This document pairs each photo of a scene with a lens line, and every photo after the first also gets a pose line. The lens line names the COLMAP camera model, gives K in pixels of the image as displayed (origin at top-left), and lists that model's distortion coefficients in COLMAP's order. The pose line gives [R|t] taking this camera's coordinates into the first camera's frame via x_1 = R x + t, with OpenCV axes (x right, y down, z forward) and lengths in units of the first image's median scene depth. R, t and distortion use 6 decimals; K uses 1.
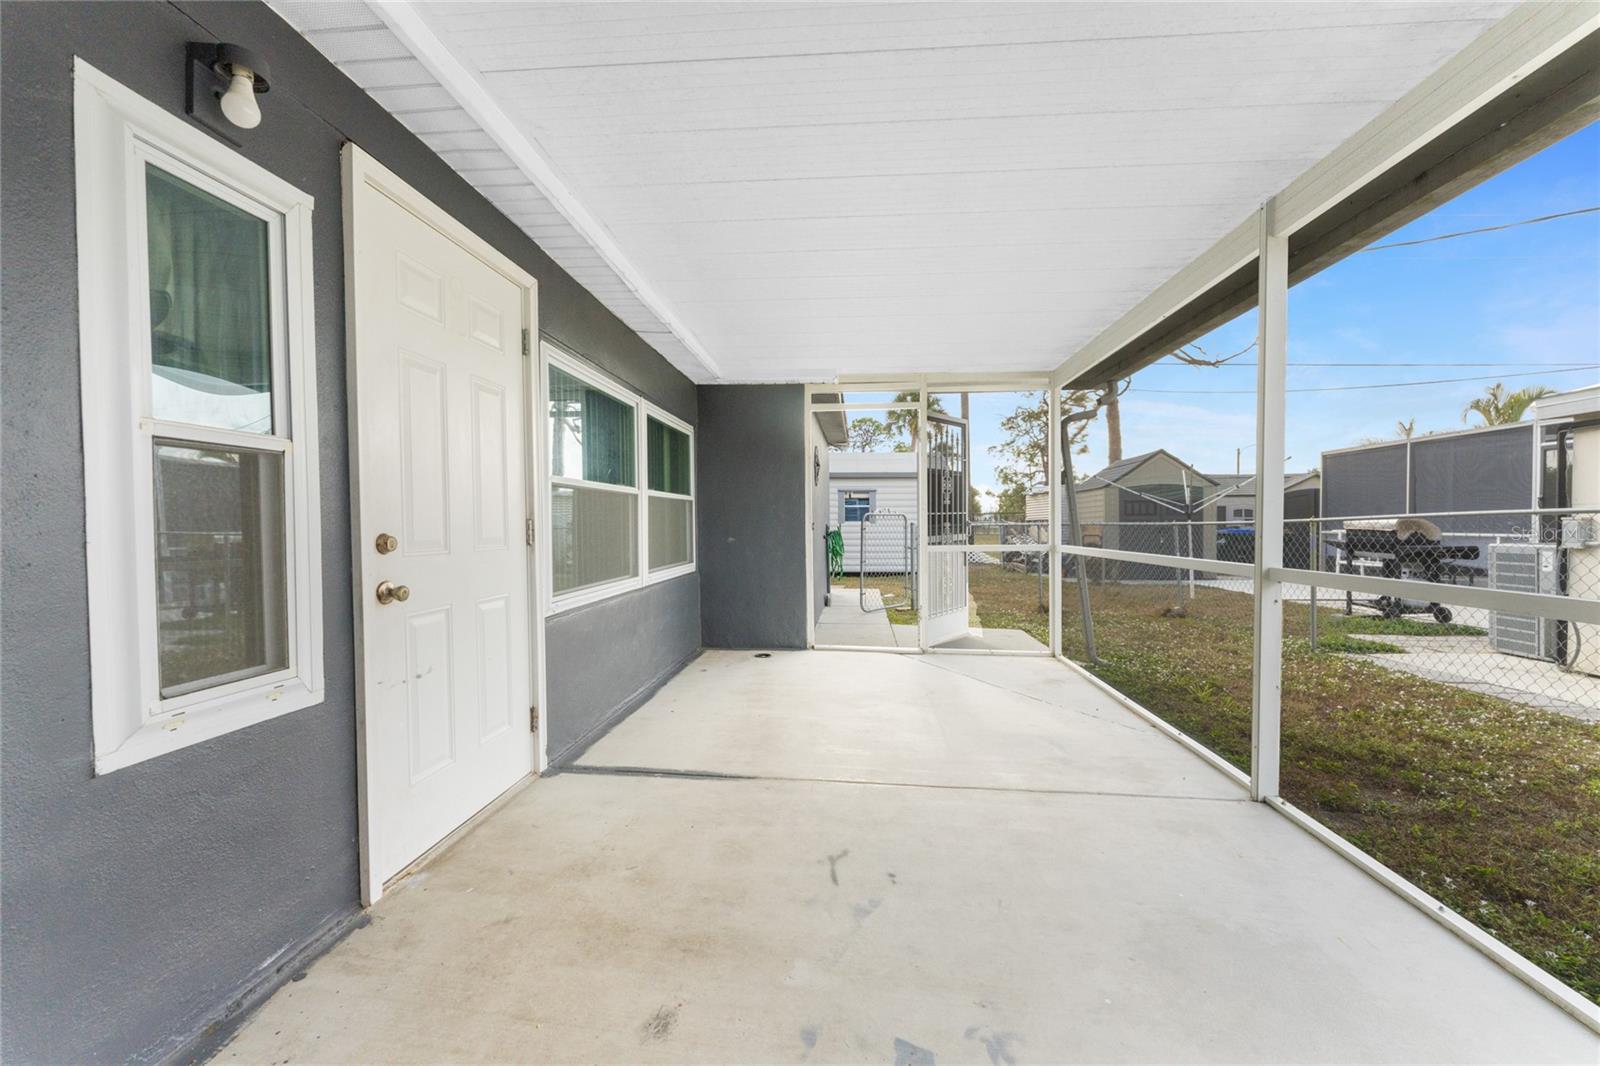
lens RADIAL K [[651.1, 0, 809.3], [0, 651.1, 544.9], [0, 0, 1]] dist [-0.000331, -0.000194]
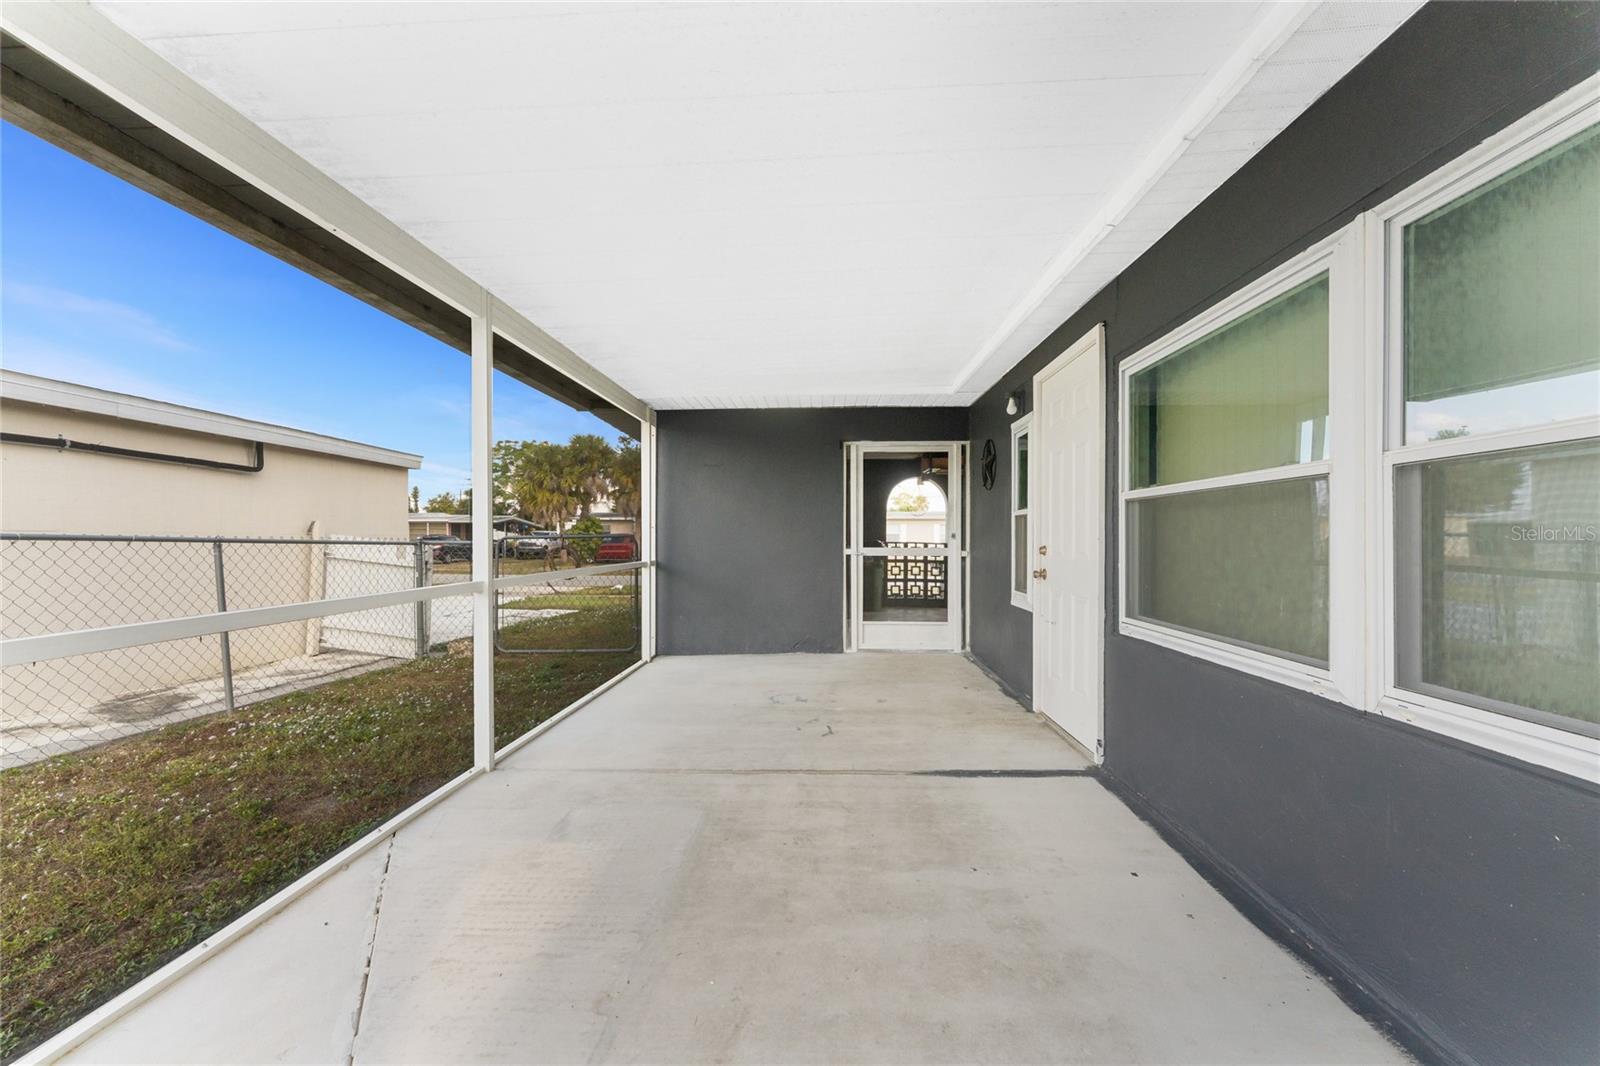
lens RADIAL K [[634.3, 0, 784.1], [0, 634.3, 526.9], [0, 0, 1]] dist [0.000112, 0.000261]
pose [[-0.999961, 0.006205, -0.006206, 0.134524], [0.006107, 0.999858, 0.015675, -0.080964], [0.006302, 0.015637, -0.999858, 2.138131]]
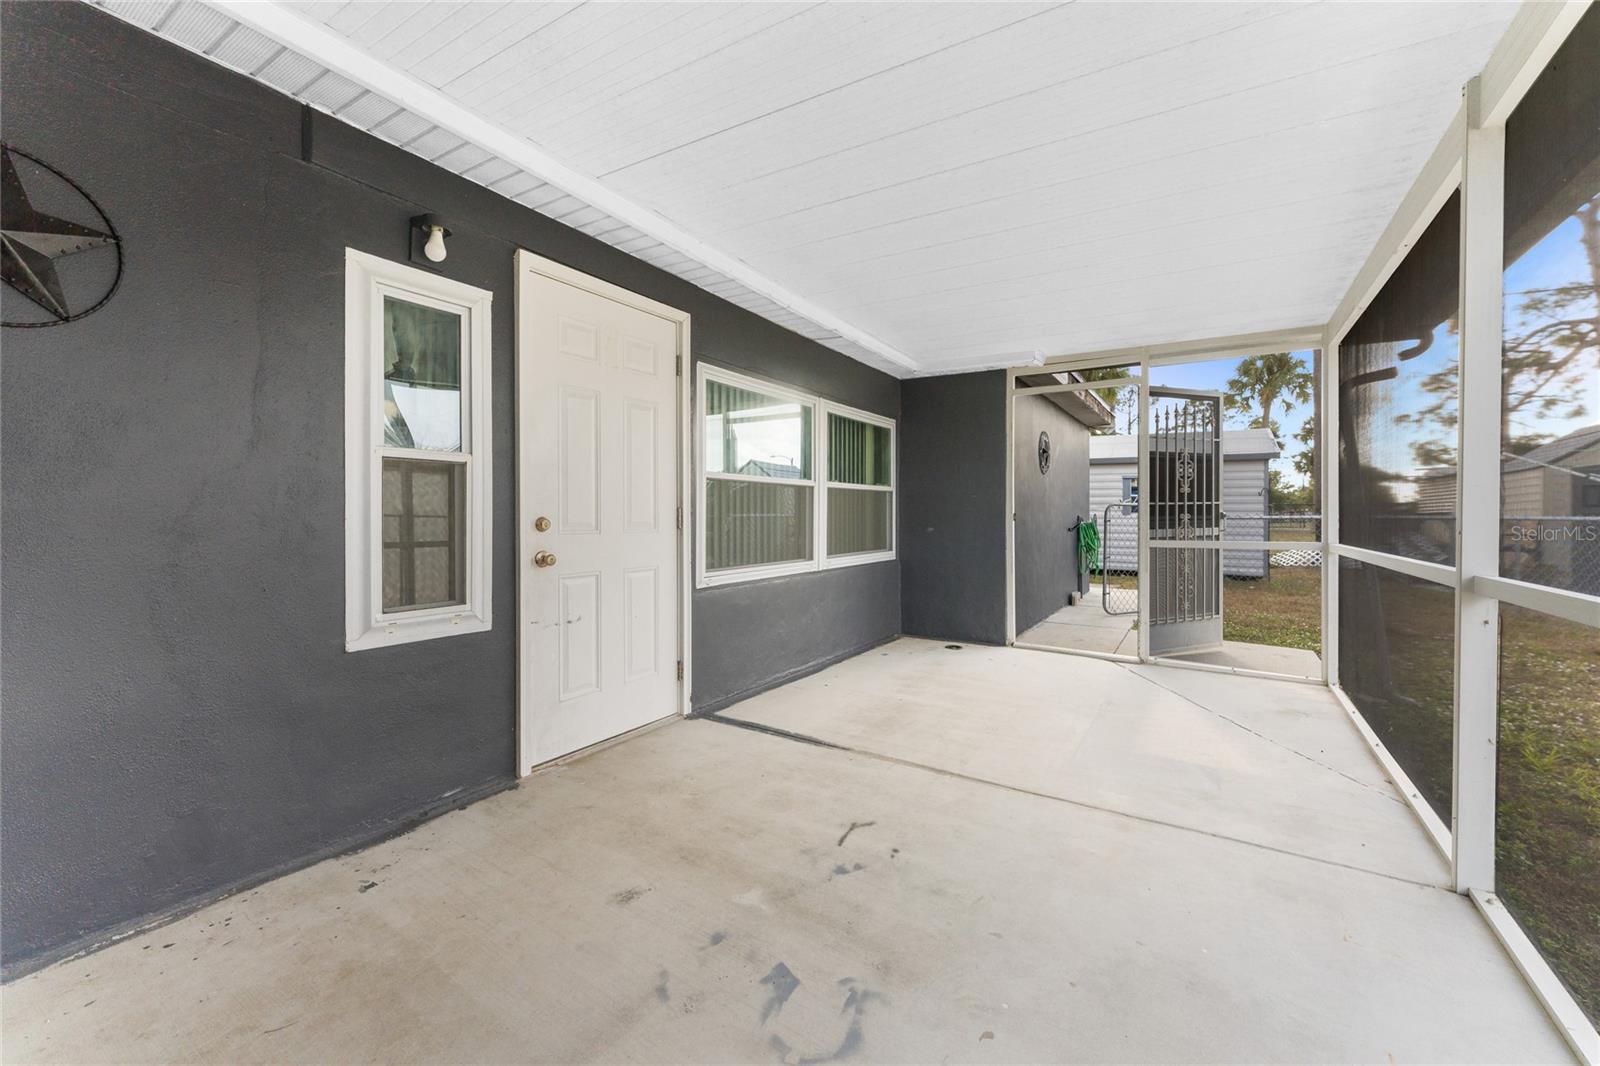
lens RADIAL K [[665.5, 0, 802.2], [0, 665.5, 527.2], [0, 0, 1]] dist [0.001450, 0.000187]
pose [[0.888733, 0.015558, -0.458161, 0.358202], [-0.021895, 0.999724, -0.008524, 0.002906], [0.457902, 0.017607, 0.888828, -0.016450]]
